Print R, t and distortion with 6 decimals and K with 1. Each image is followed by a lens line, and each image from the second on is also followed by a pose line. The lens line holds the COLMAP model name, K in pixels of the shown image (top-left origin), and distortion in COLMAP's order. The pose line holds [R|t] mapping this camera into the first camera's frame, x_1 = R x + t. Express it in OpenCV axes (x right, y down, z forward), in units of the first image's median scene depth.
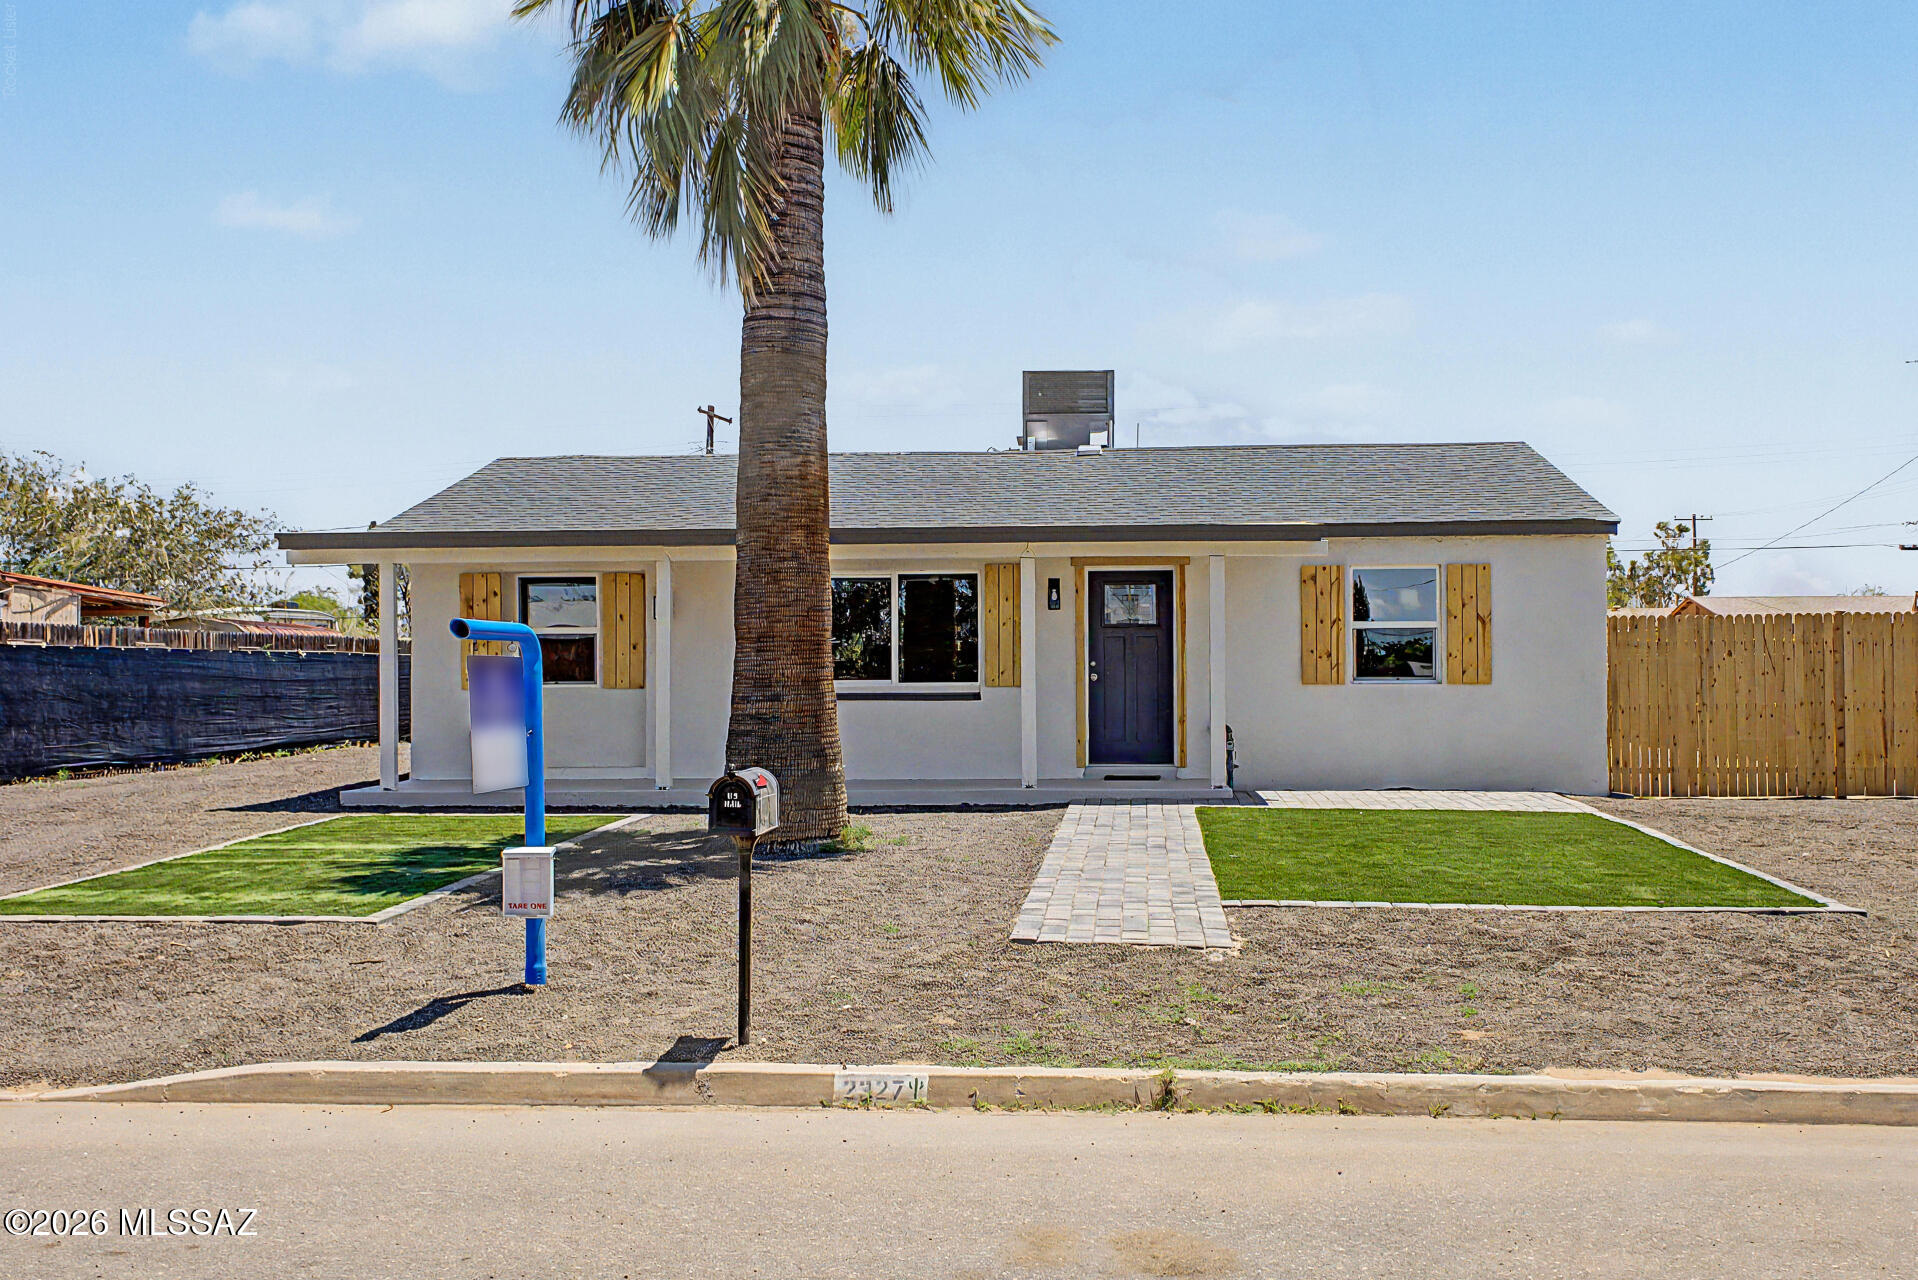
lens RADIAL K [[1839.8, 0, 958.8], [0, 1839.8, 647.9], [0, 0, 1]] dist [0.040987, 0.000000]
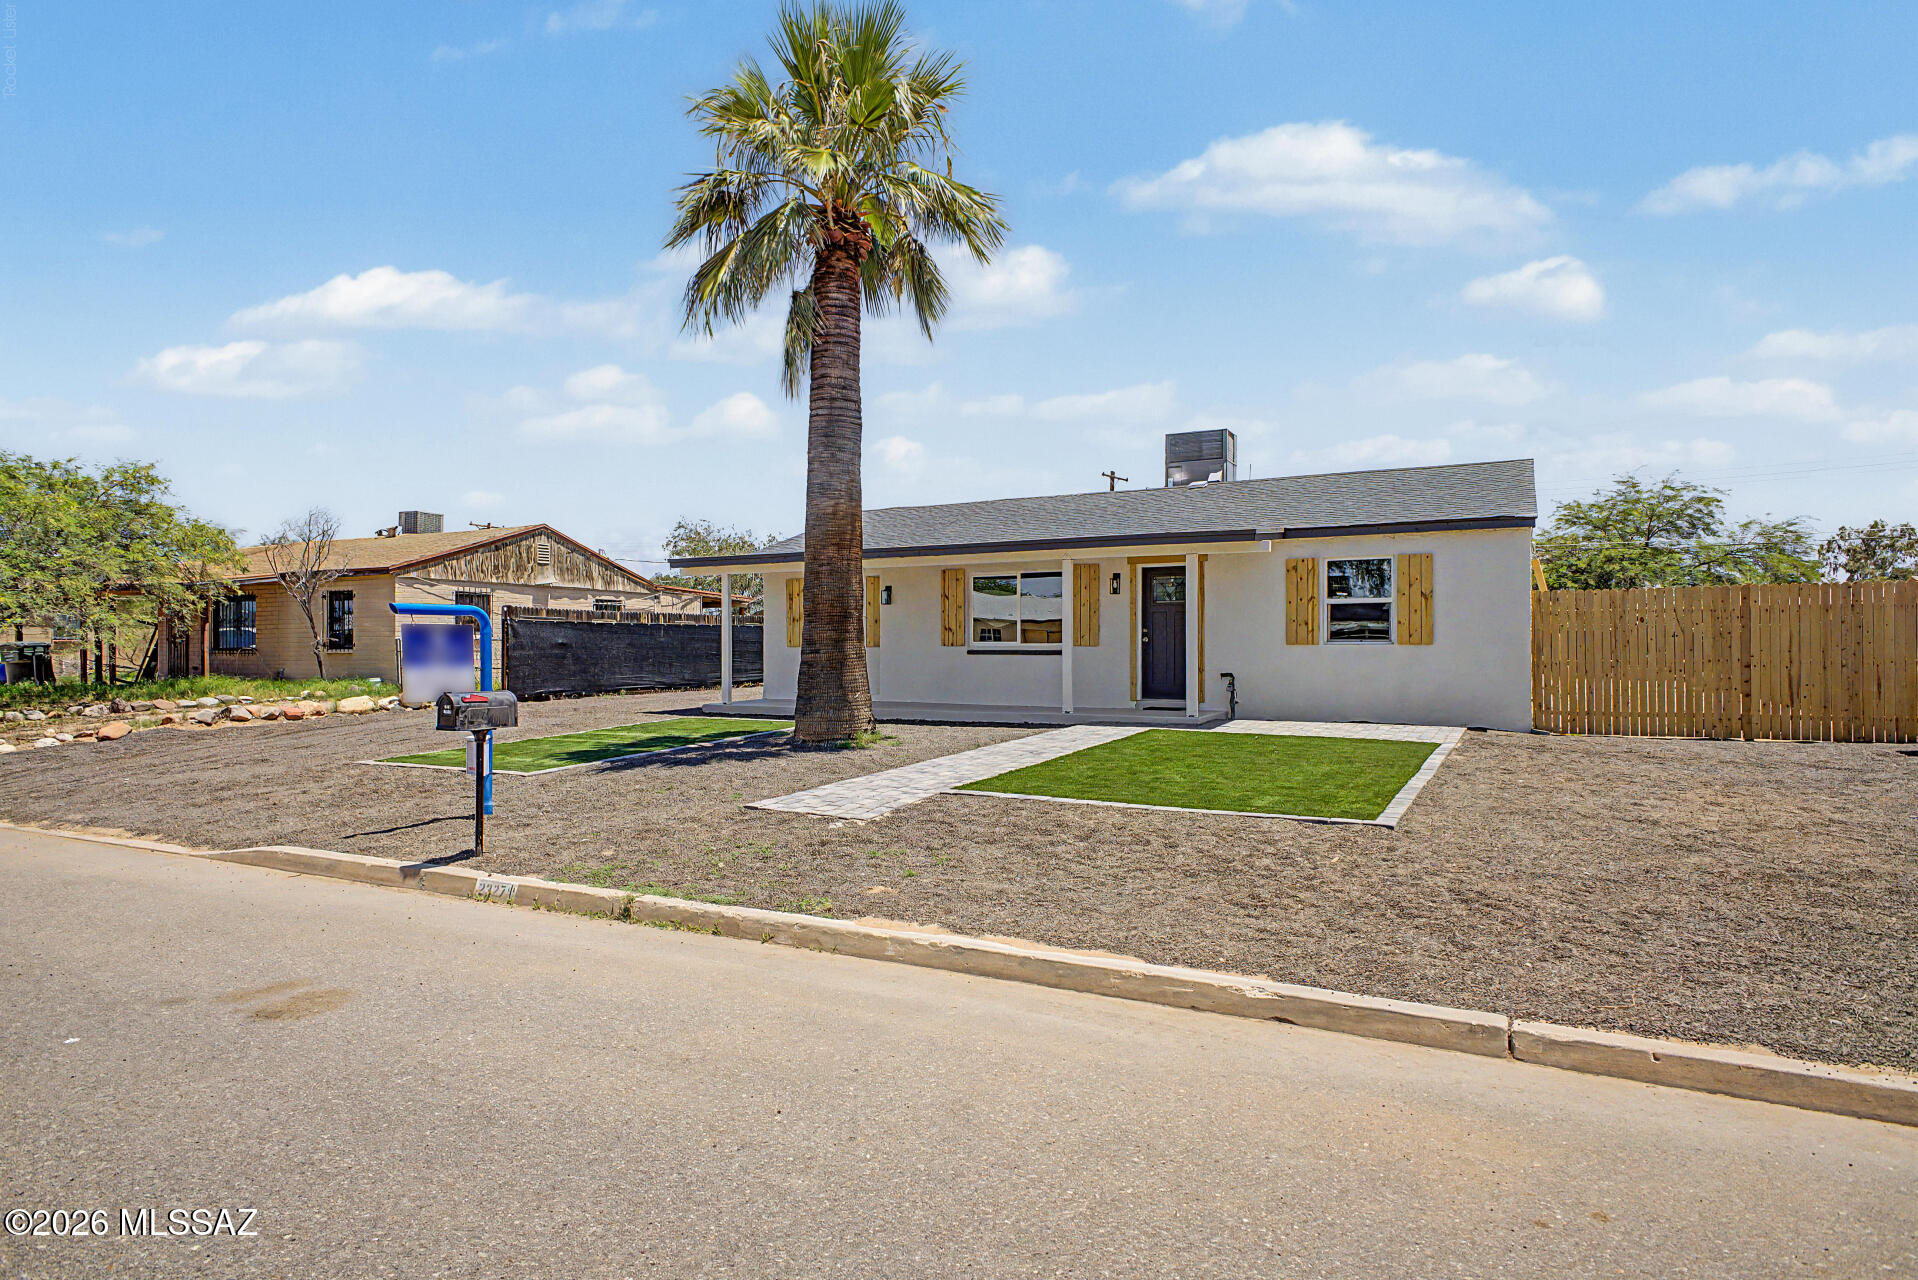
lens RADIAL K [[1132.3, 0, 958.0], [0, 1132.3, 631.0], [0, 0, 1]] dist [0.044510, -0.000162]
pose [[0.905529, -0.004521, -0.424260, 0.329628], [0.006508, 0.999974, 0.003235, 0.005335], [0.424234, -0.005691, 0.905535, 0.118086]]
